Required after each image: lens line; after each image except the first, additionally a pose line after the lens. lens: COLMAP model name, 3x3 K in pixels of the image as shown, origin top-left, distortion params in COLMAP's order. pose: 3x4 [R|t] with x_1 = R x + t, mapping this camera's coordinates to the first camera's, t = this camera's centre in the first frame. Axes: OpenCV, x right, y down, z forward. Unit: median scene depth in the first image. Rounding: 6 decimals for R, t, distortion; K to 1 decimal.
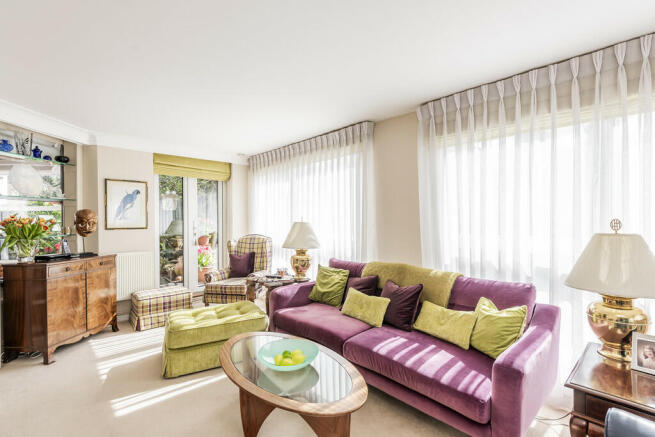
lens RADIAL K [[295.7, 0, 323.2], [0, 295.7, 219.6], [0, 0, 1]] dist [-0.000742, 0.000717]
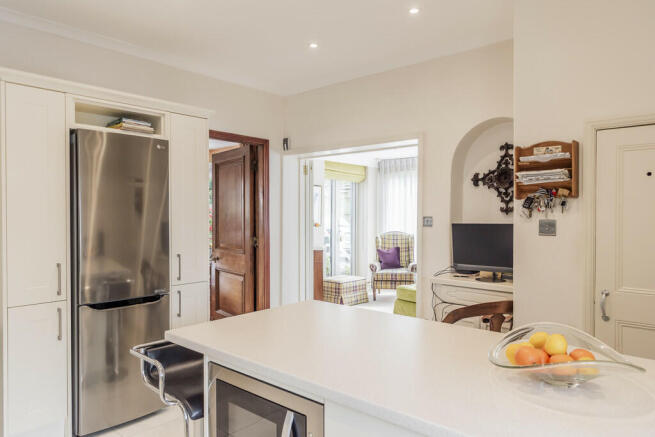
lens RADIAL K [[453.7, 0, 326.0], [0, 453.7, 214.2], [0, 0, 1]] dist [0.052600, 0.001473]
pose [[0.996470, -0.002635, 0.083906, -0.836657], [0.003086, 0.999981, -0.005246, -0.008512], [-0.083891, 0.005486, 0.996460, -0.895950]]
